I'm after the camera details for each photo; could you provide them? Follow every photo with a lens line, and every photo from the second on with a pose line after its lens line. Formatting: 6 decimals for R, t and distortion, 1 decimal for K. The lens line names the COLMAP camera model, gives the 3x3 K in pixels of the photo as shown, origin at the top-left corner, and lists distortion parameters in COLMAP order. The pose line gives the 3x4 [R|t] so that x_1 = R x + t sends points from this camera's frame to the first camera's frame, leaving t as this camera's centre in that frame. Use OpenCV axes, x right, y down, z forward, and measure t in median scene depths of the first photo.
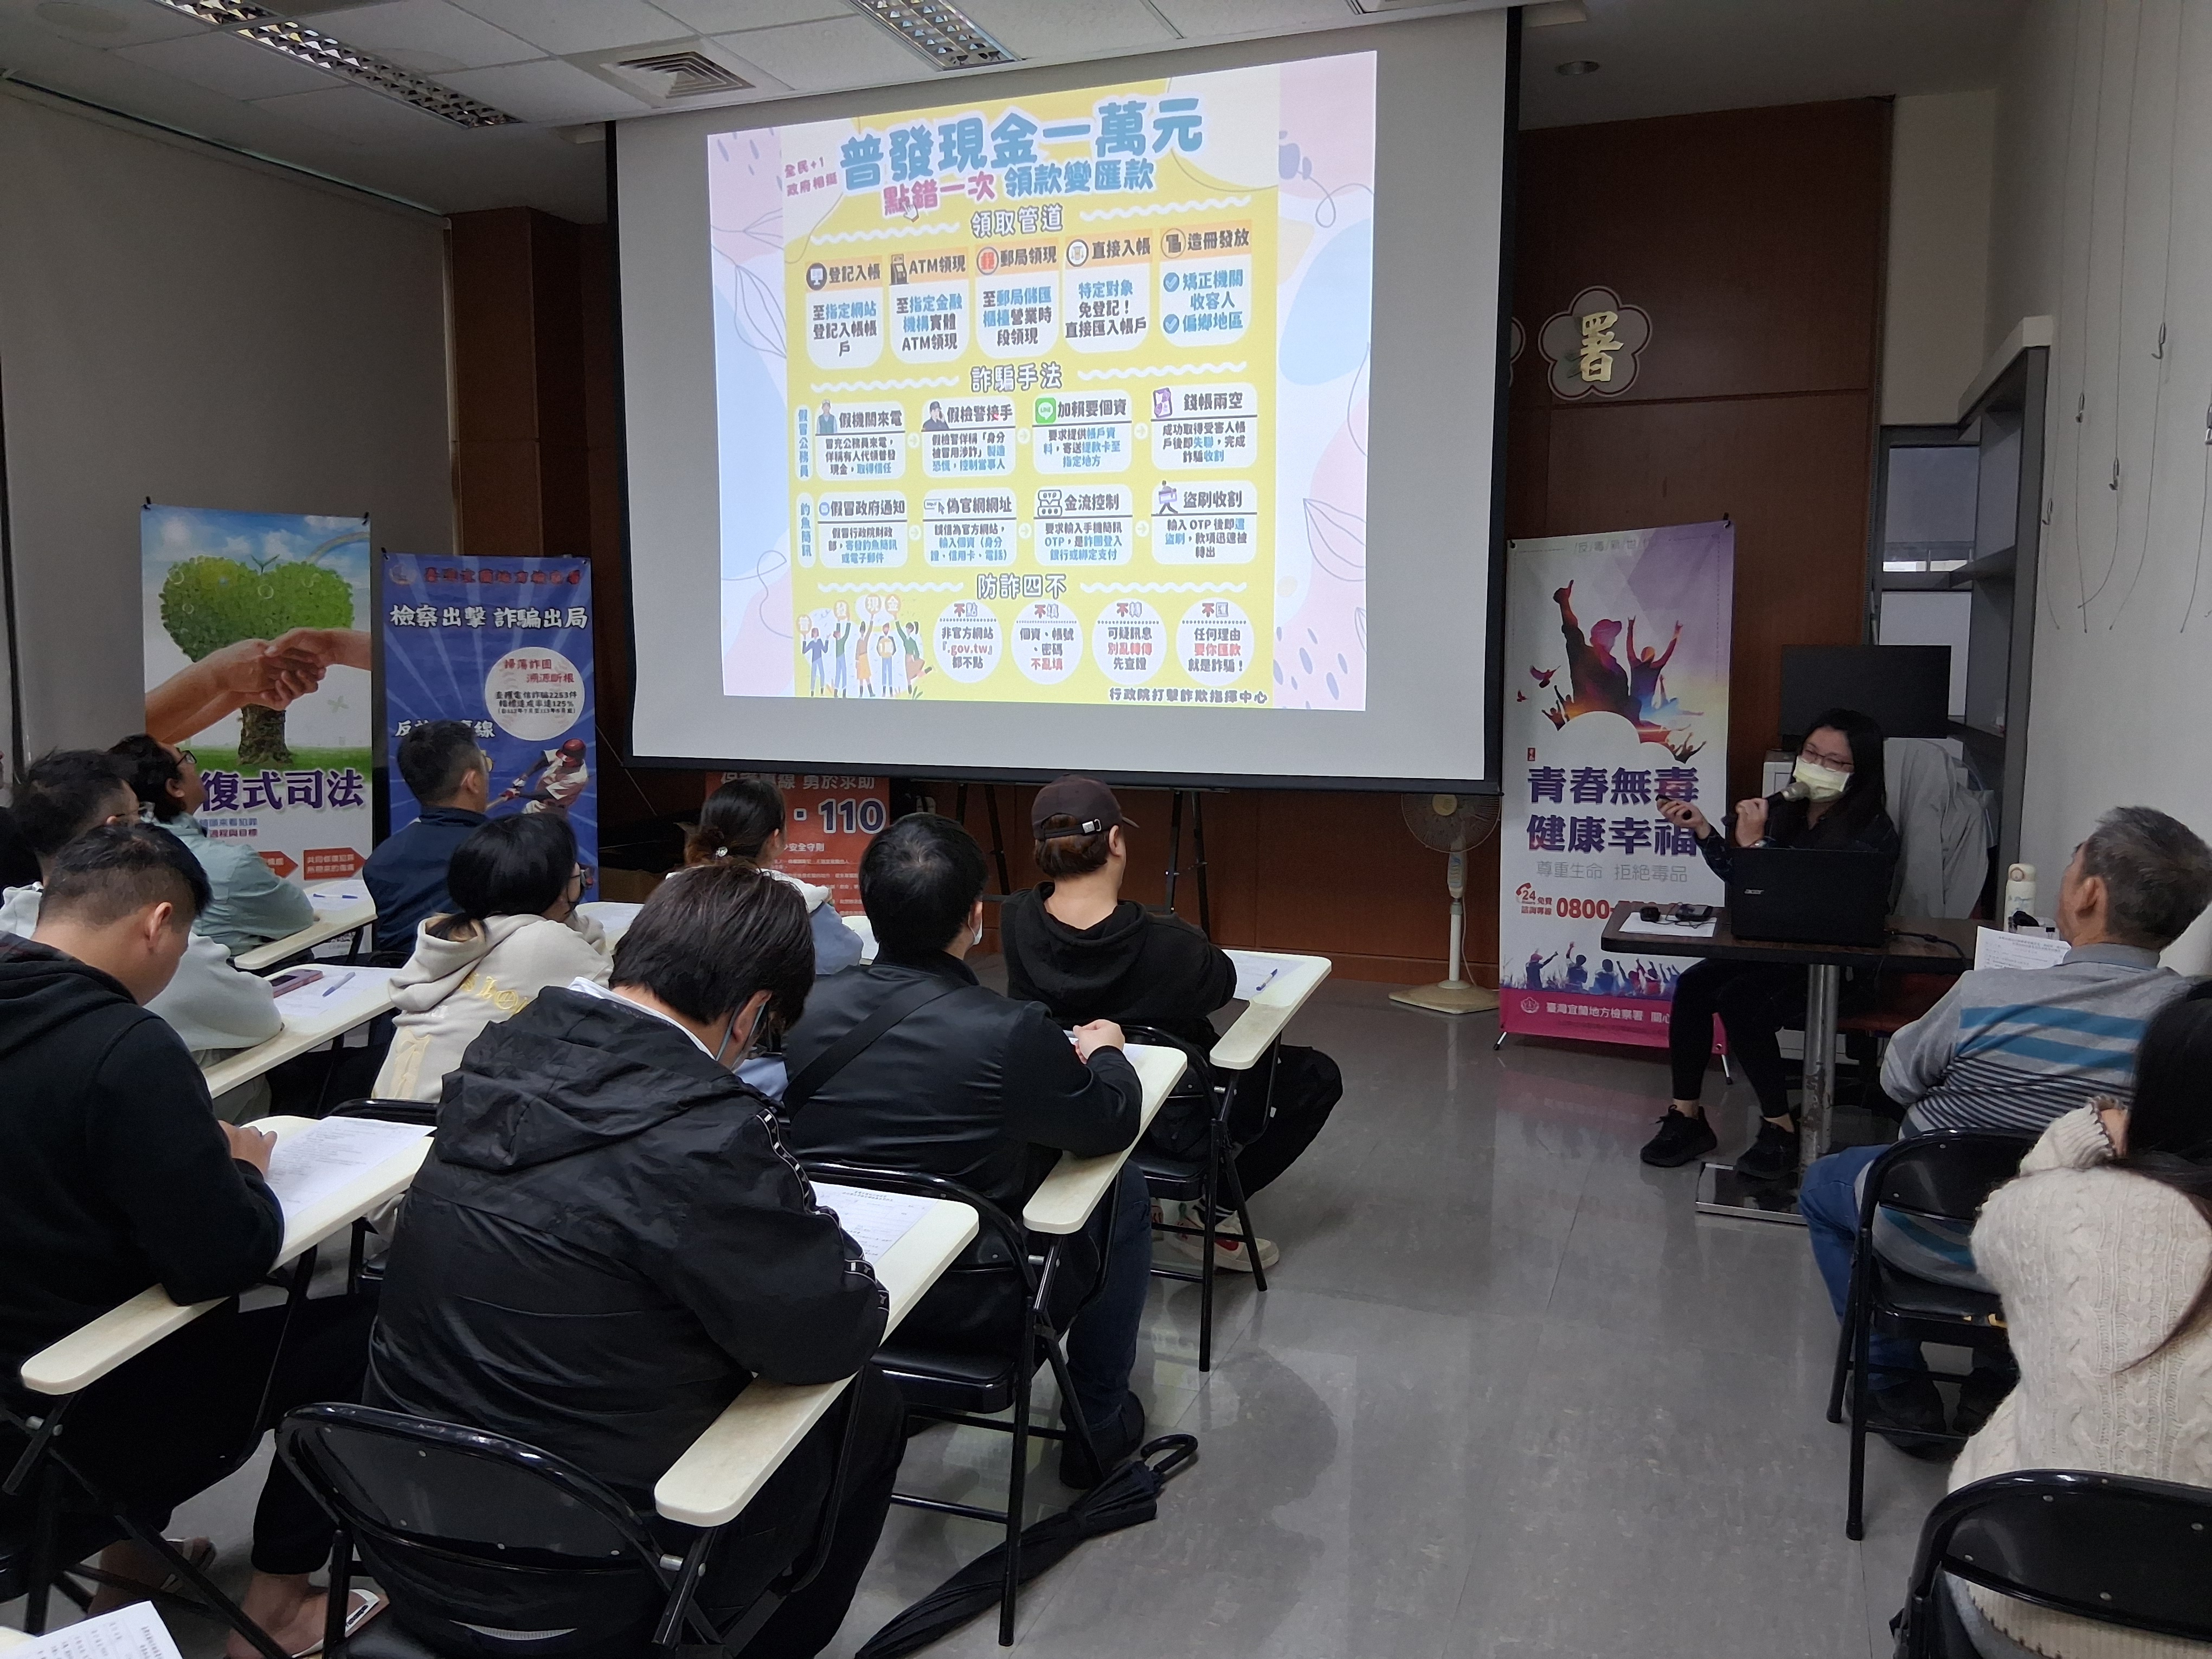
lens RADIAL K [[1694.4, 0, 1106.0], [0, 1694.4, 829.5], [0, 0, 1]] dist [-0.003265, -0.008150]
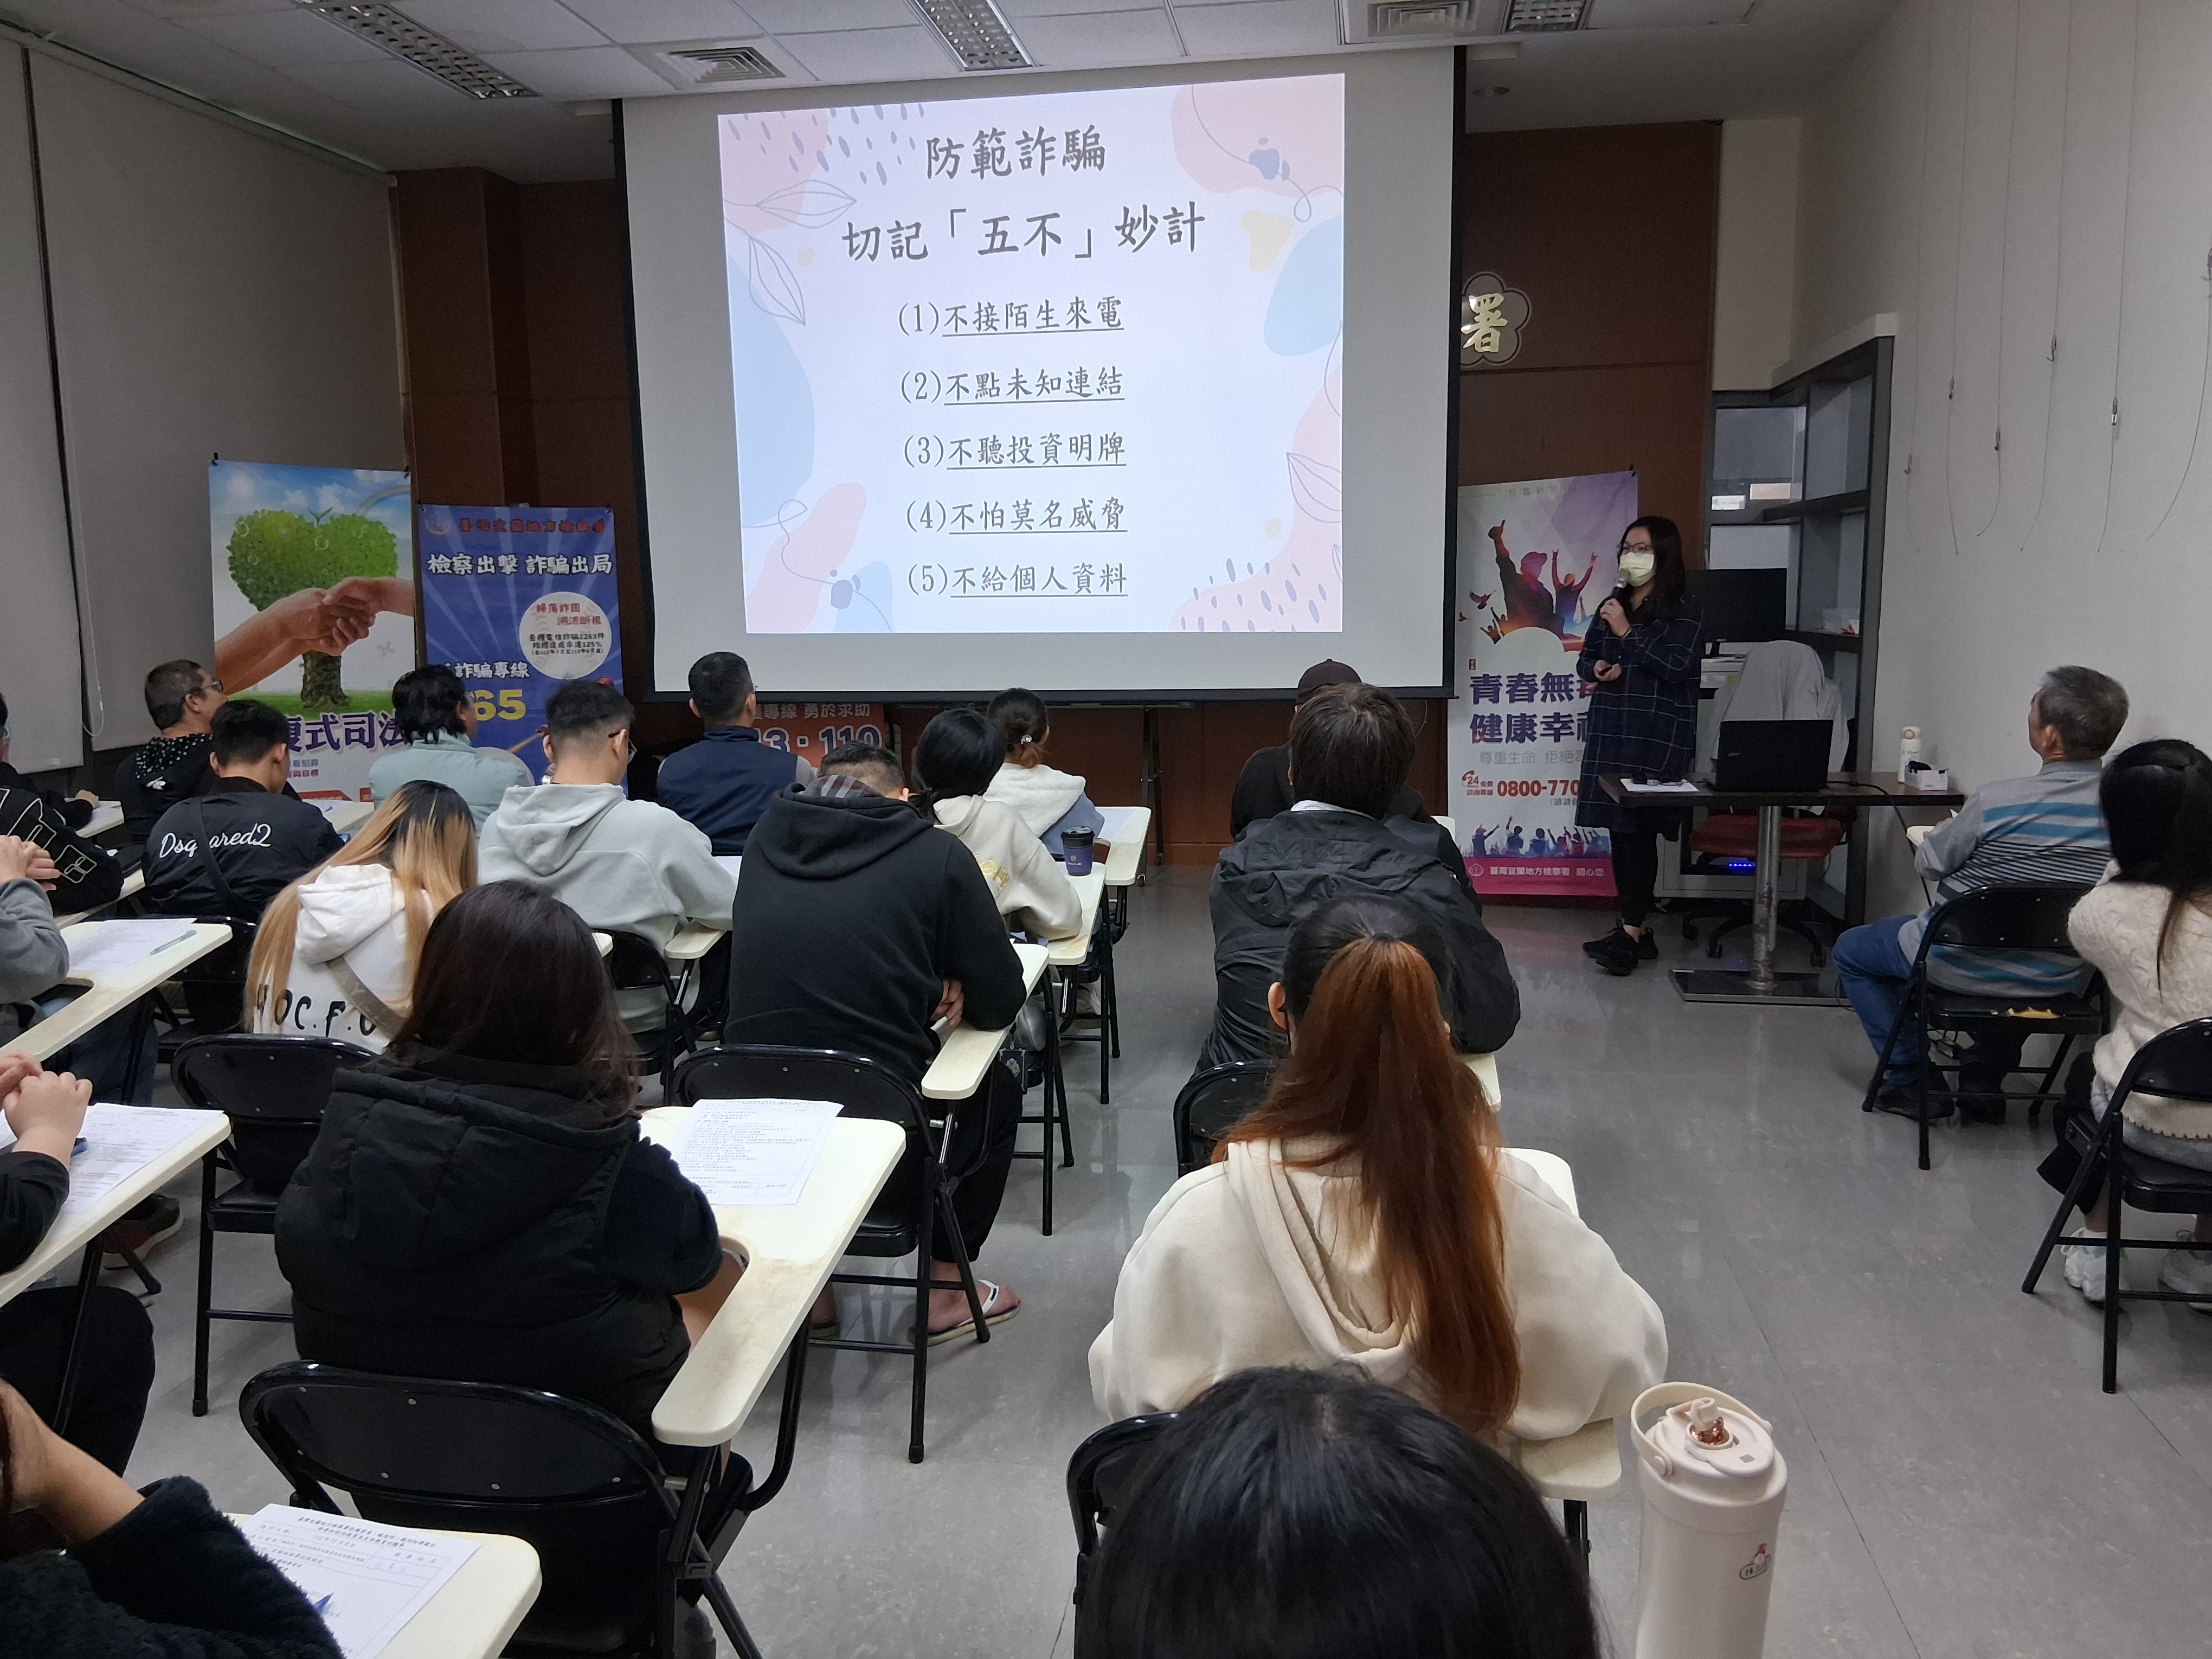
lens RADIAL K [[1657.8, 0, 1133.2], [0, 1657.8, 838.4], [0, 0, 1]] dist [0.004451, -0.023304]
pose [[0.978849, -0.047506, 0.198991, -0.230753], [0.039190, 0.998194, 0.045525, 0.016744], [-0.200794, -0.036763, 0.978943, -0.123394]]
